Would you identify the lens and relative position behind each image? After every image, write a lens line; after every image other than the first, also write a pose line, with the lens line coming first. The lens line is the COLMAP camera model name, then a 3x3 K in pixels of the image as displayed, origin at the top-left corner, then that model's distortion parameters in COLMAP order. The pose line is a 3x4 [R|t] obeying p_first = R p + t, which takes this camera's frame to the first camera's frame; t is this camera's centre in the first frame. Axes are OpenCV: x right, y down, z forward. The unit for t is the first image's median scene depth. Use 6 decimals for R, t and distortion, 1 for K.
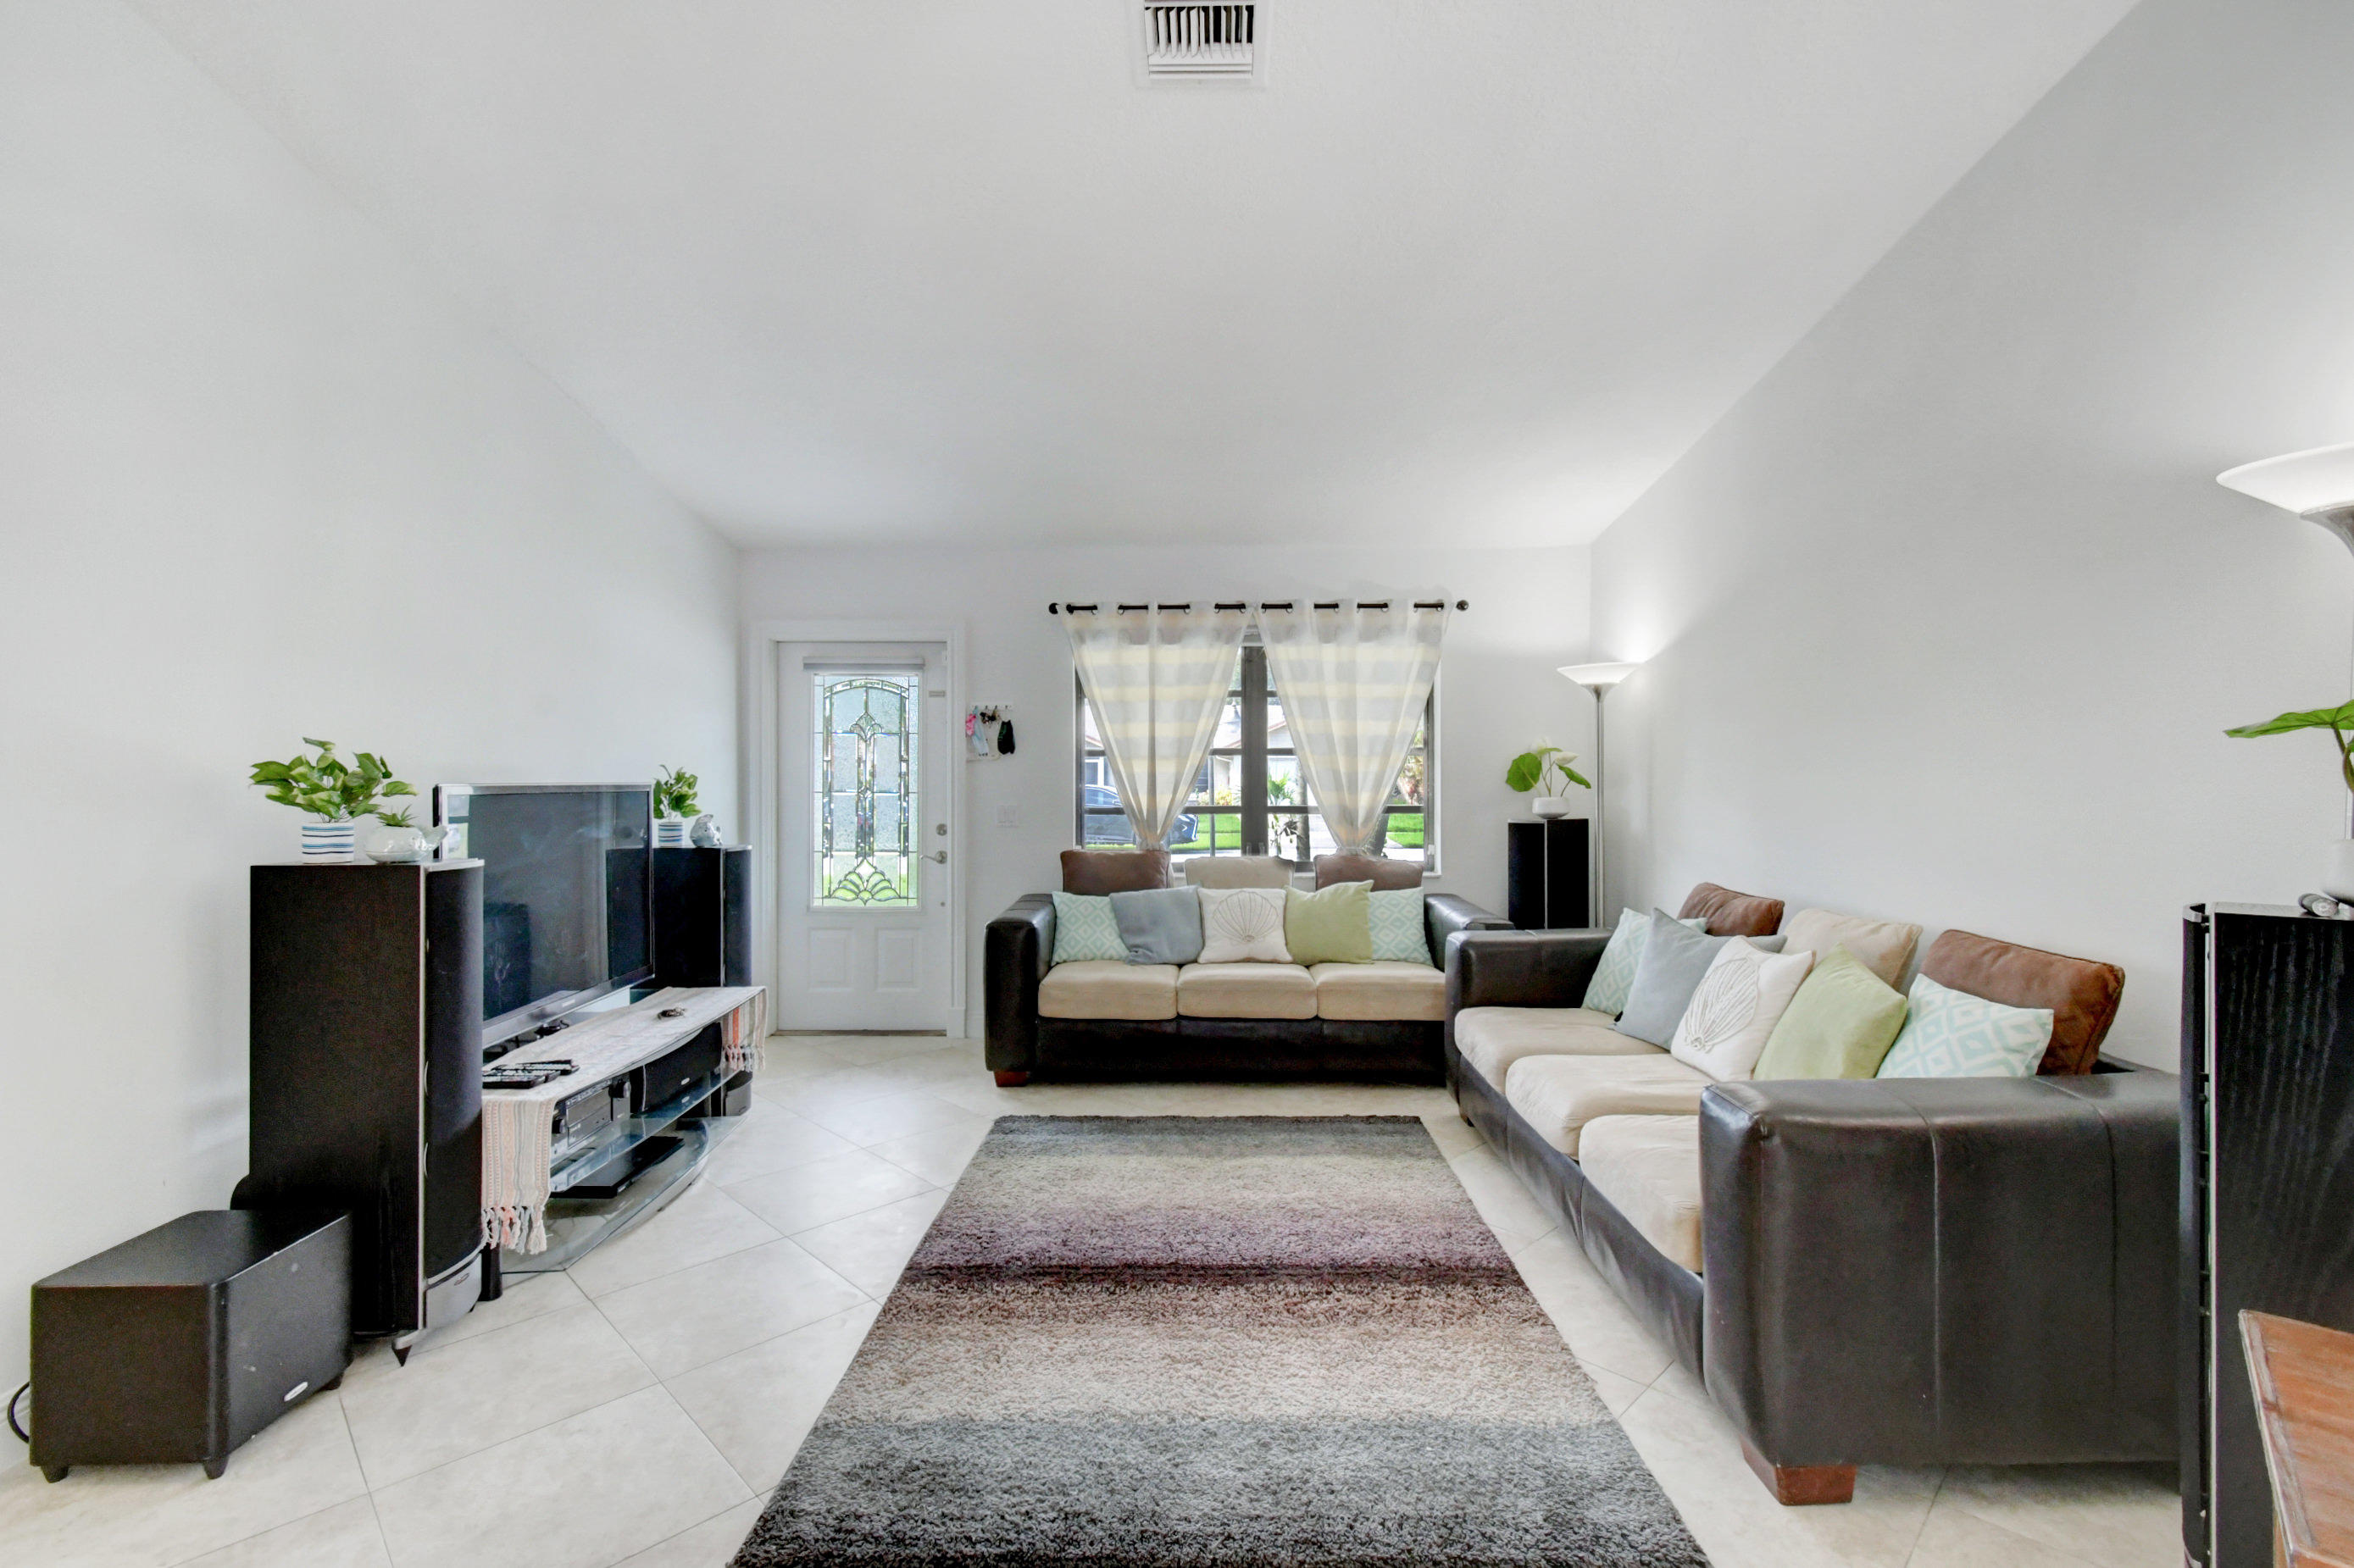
lens RADIAL K [[1044.1, 0, 1174.3], [0, 1044.1, 779.9], [0, 0, 1]] dist [0.002652, -0.000797]
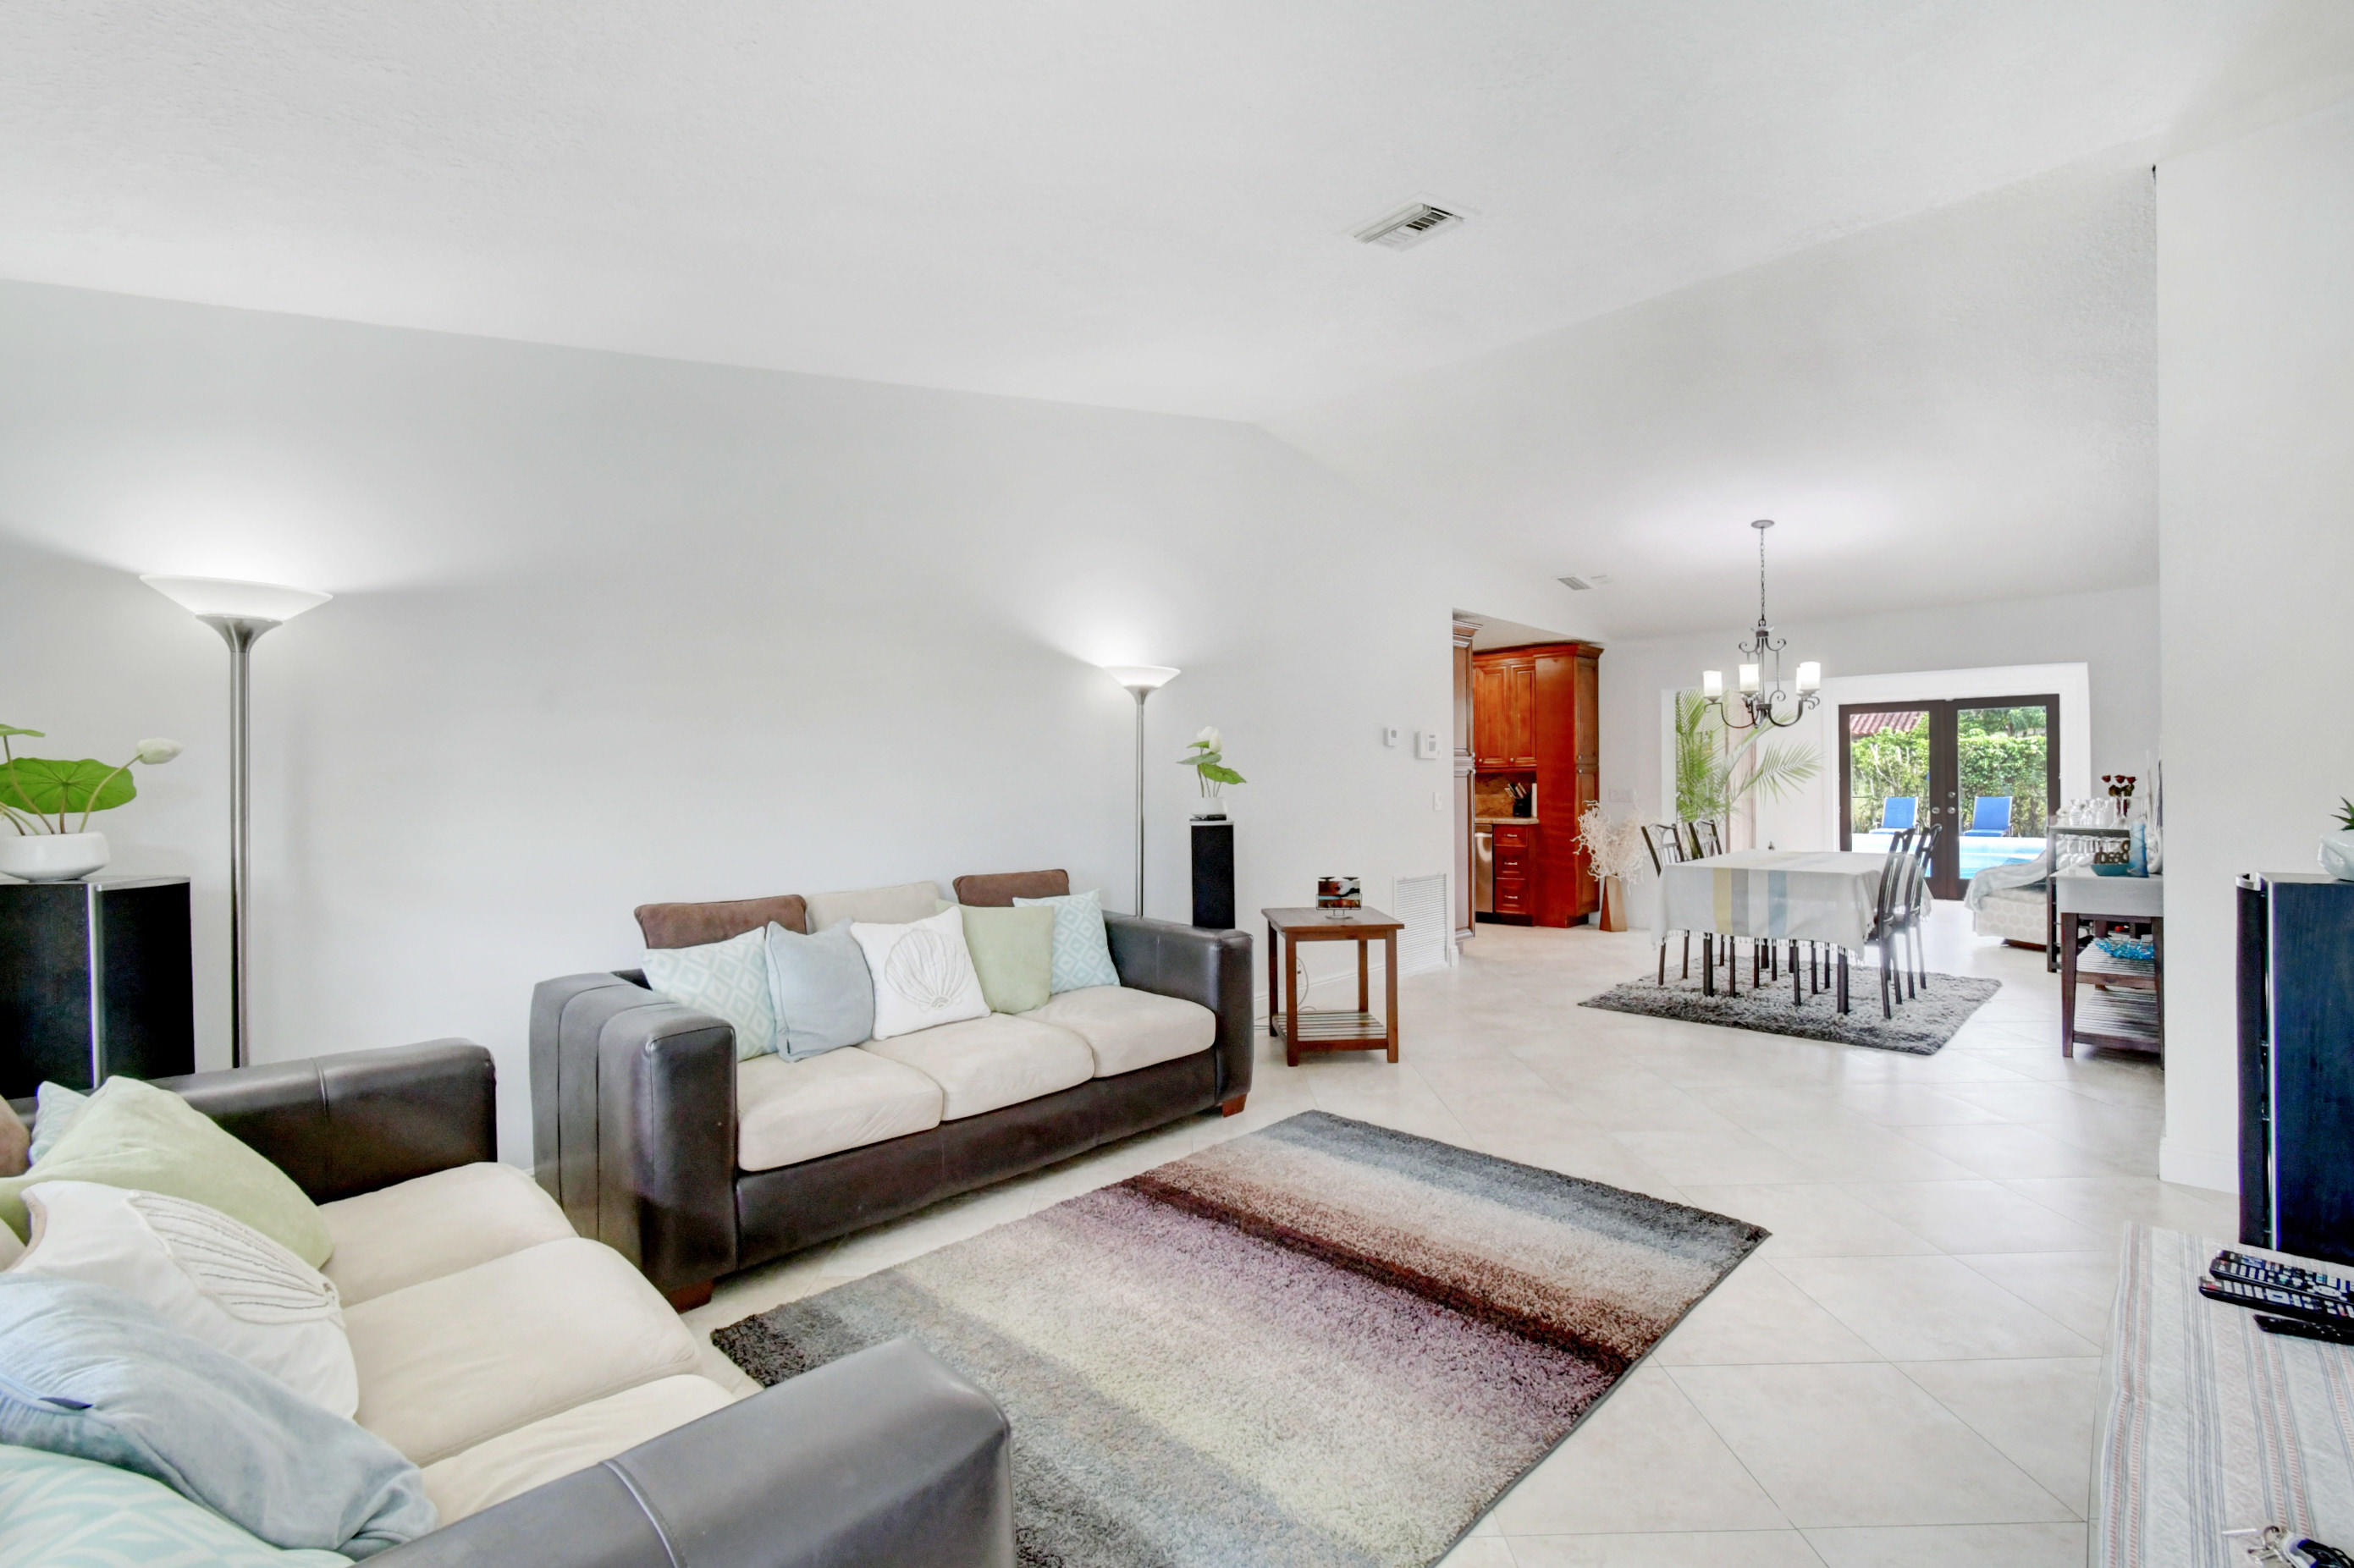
lens RADIAL K [[1045.8, 0, 1180.6], [0, 1045.8, 778.4], [0, 0, 1]] dist [-0.001960, -0.000155]
pose [[-0.715212, 0.012933, 0.698788, -0.395394], [0.016094, 0.999868, -0.002033, -0.000022], [-0.698722, 0.009792, -0.715326, 1.218935]]
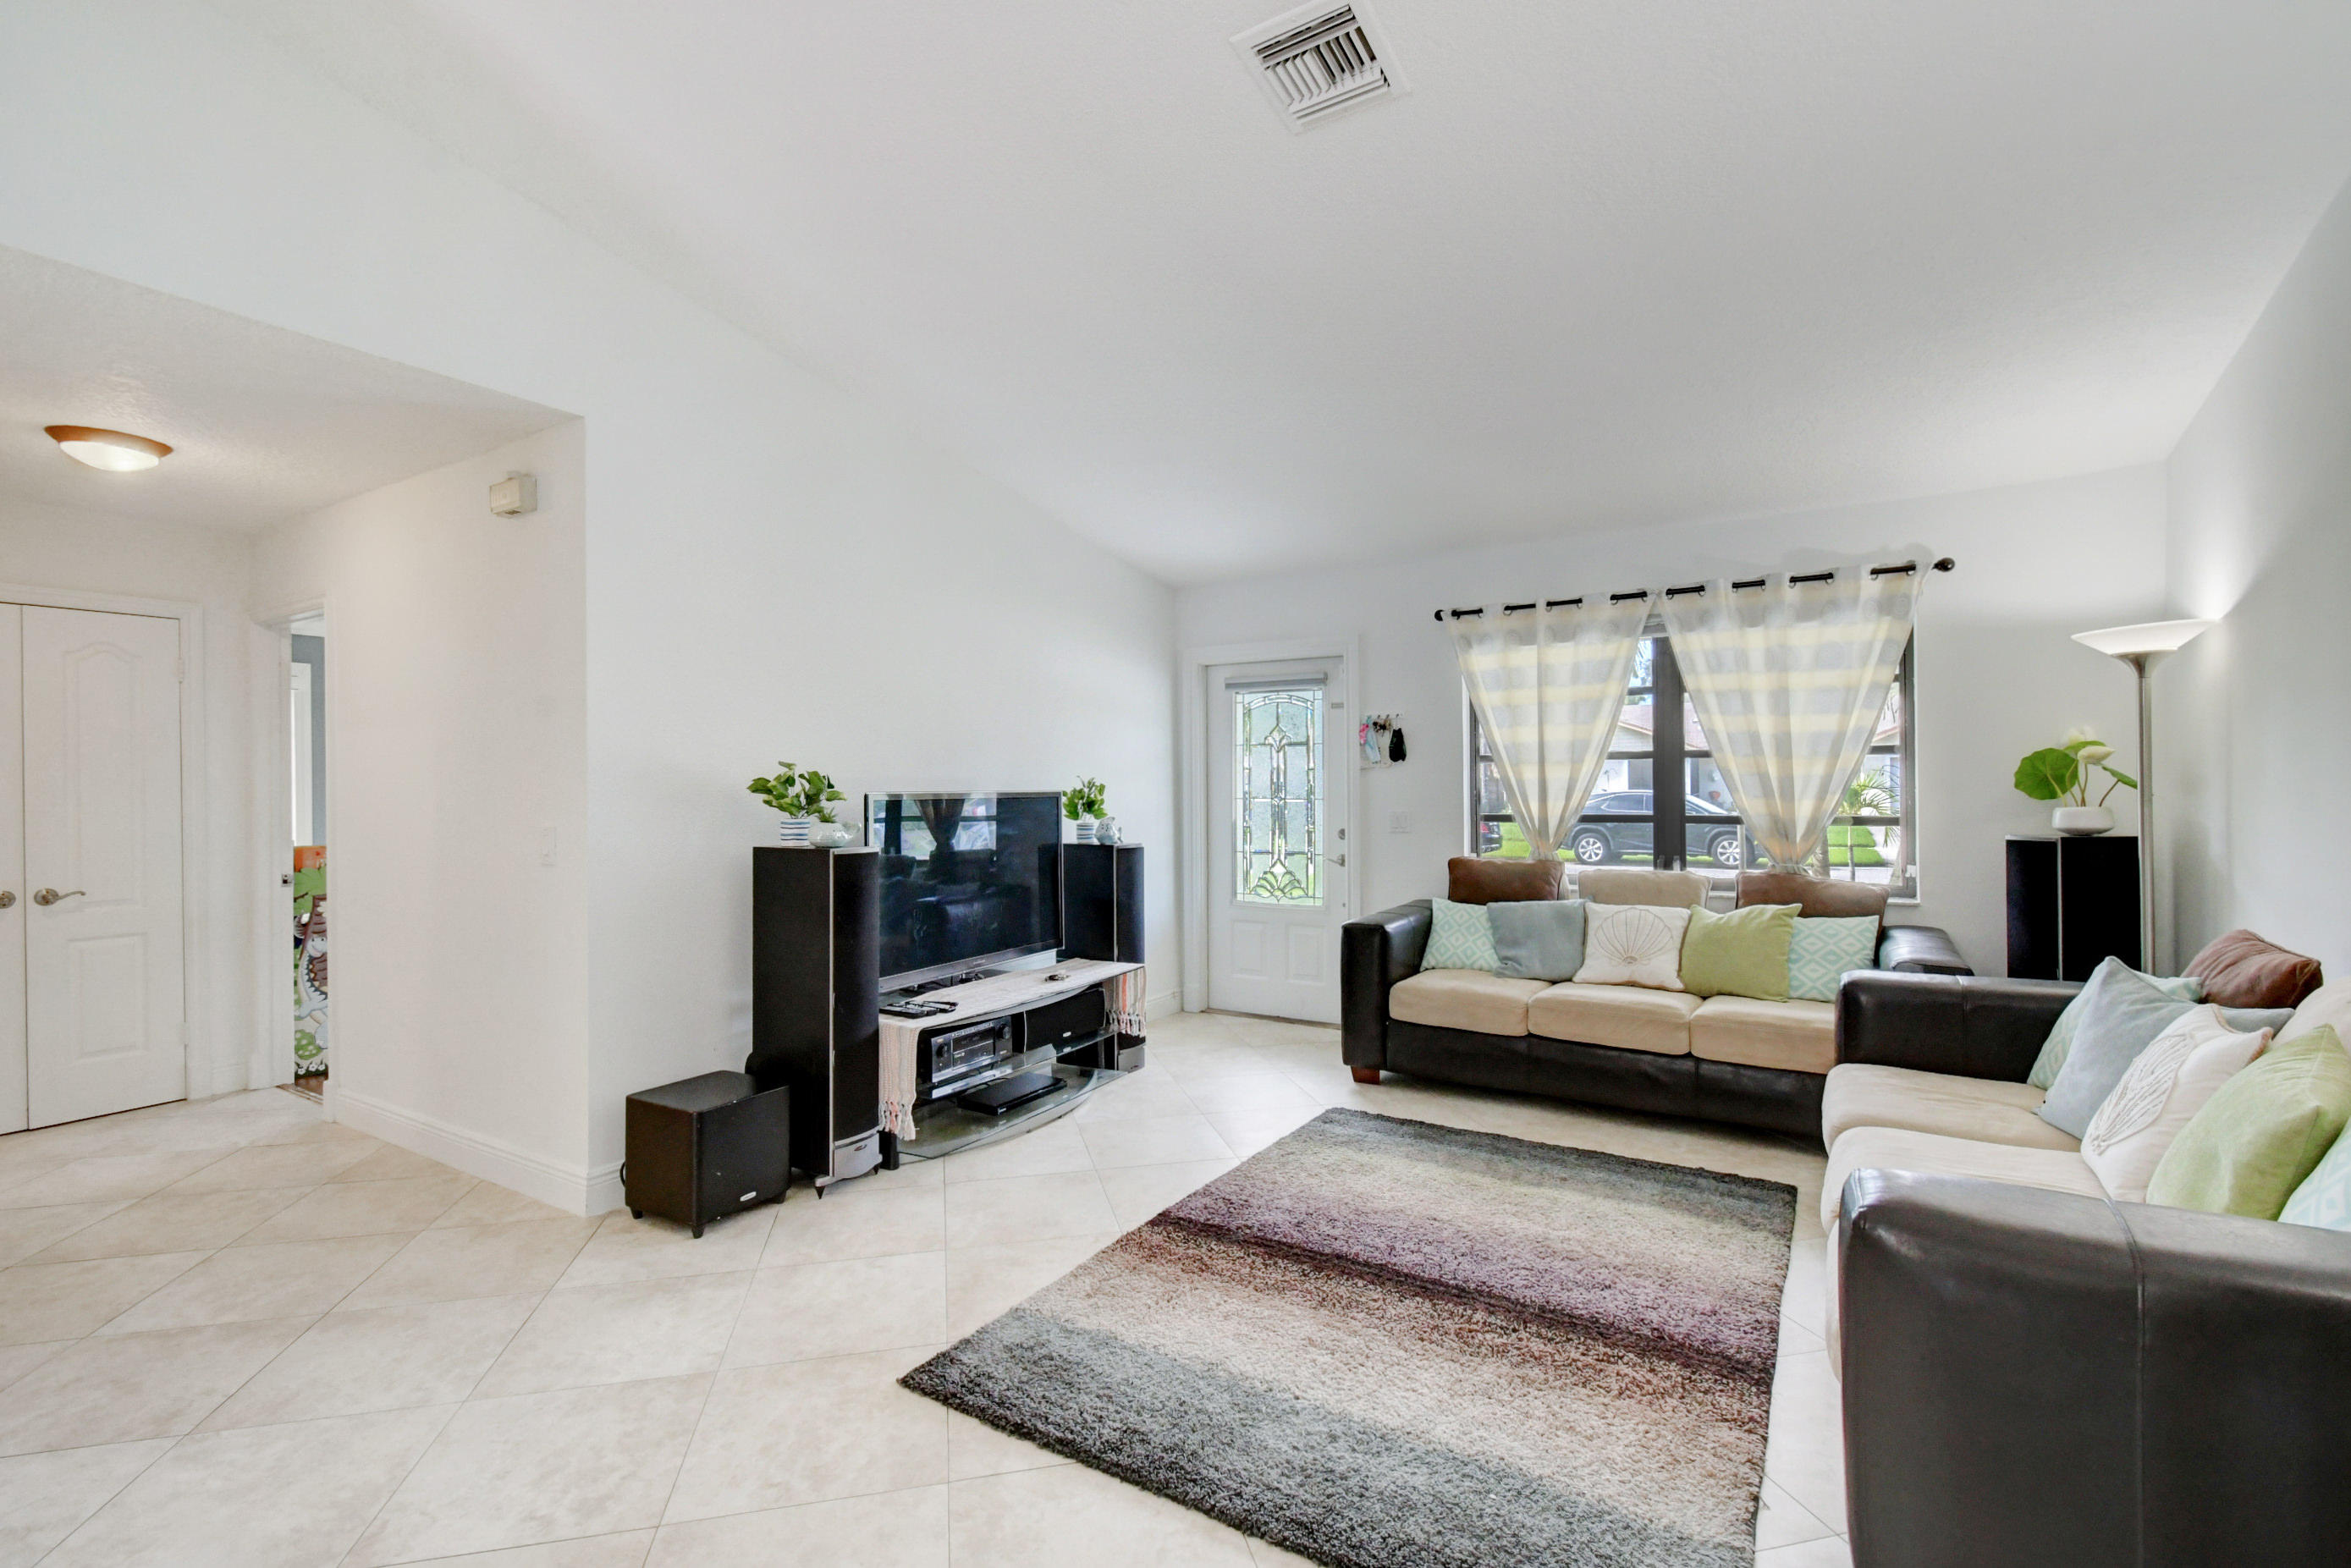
lens RADIAL K [[1038.3, 0, 1172.8], [0, 1038.3, 781.9], [0, 0, 1]] dist [0.001396, 0.000087]
pose [[0.850949, -0.006167, -0.525212, 0.242100], [0.004467, 0.999980, -0.004505, -0.001415], [0.525229, 0.001487, 0.850960, 0.023456]]
